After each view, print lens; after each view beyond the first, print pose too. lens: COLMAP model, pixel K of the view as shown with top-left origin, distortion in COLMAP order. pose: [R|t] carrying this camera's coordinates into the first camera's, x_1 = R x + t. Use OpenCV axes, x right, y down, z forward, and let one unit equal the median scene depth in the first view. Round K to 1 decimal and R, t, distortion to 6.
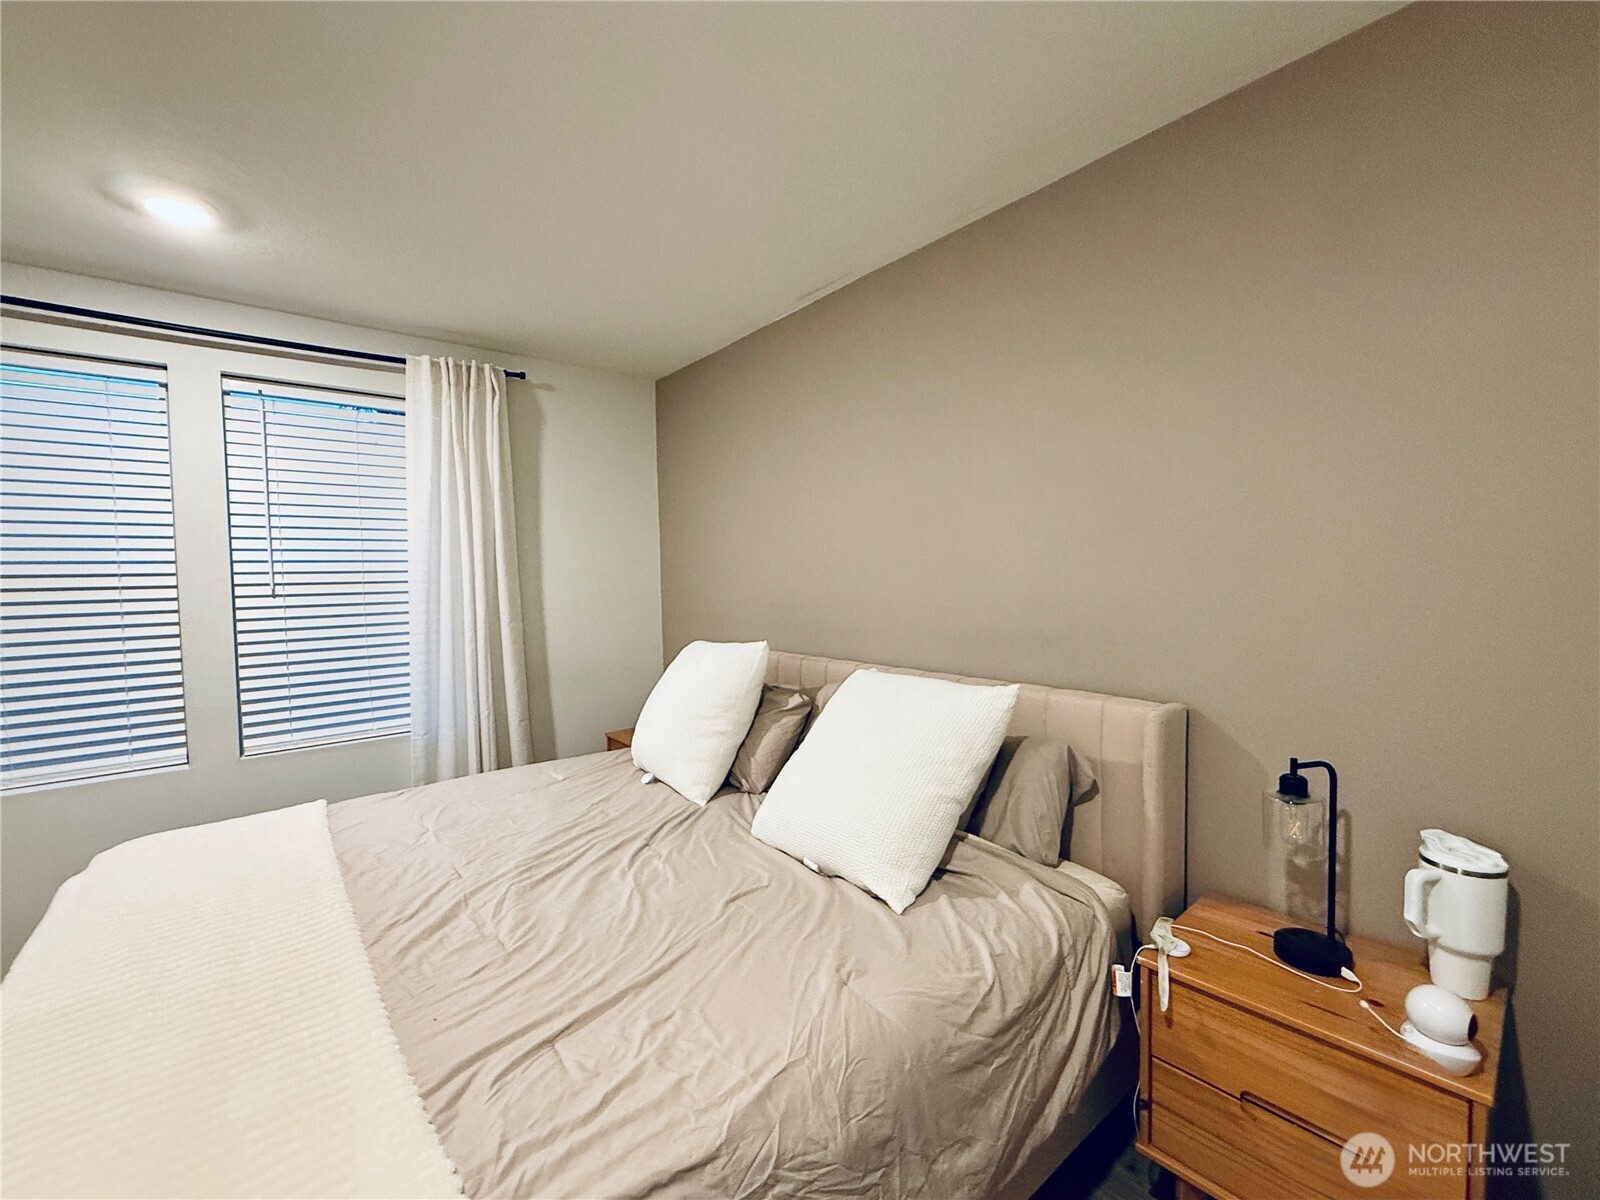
lens RADIAL K [[688.3, 0, 800.0], [0, 688.3, 600.0], [0, 0, 1]] dist [-0.000623, -0.007504]
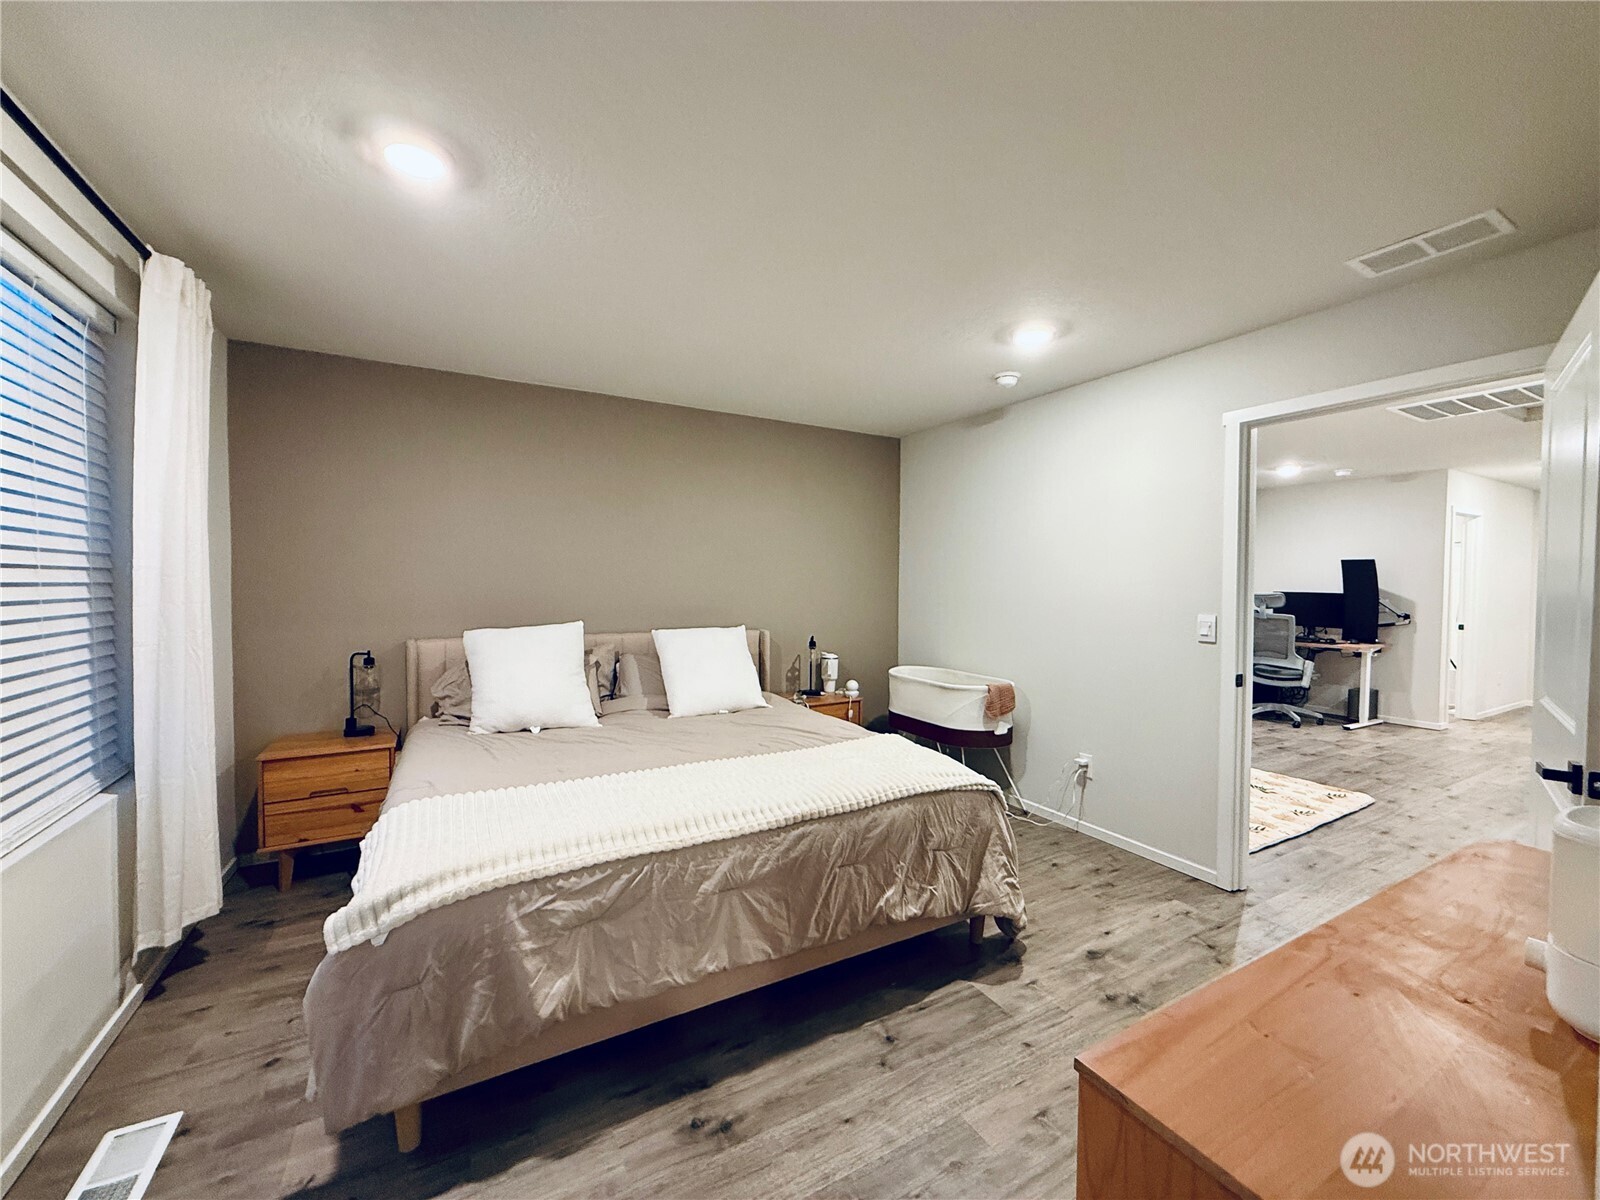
lens RADIAL K [[625.7, 0, 805.5], [0, 625.7, 598.6], [0, 0, 1]] dist [-0.011577, -0.000084]
pose [[0.175416, 0.010565, 0.984438, -2.048944], [0.030823, 0.999393, -0.016218, 0.076556], [-0.984012, 0.033188, 0.174984, 0.424916]]
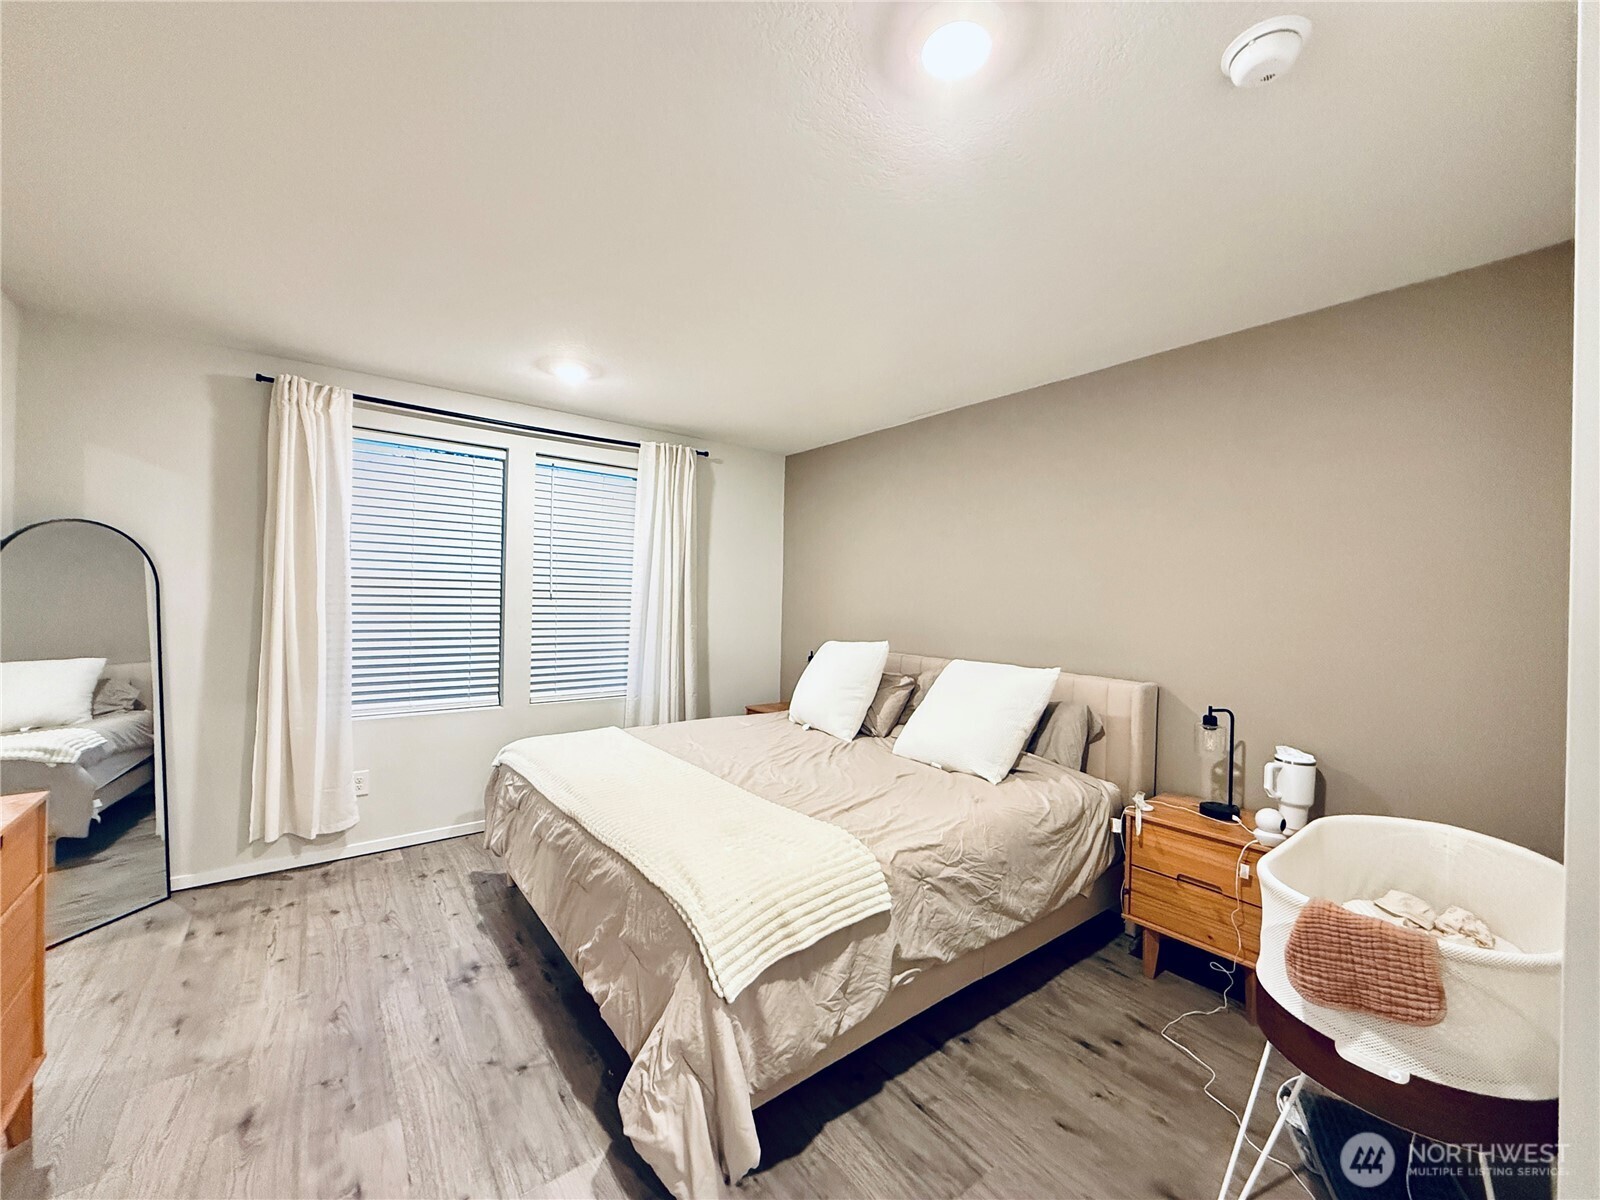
lens RADIAL K [[625.7, 0, 805.5], [0, 625.7, 598.6], [0, 0, 1]] dist [-0.011577, -0.000084]
pose [[0.998487, 0.043420, -0.033731, -0.313601], [-0.044696, 0.998277, -0.038015, 0.042125], [0.032023, 0.039466, 0.998708, -0.677151]]
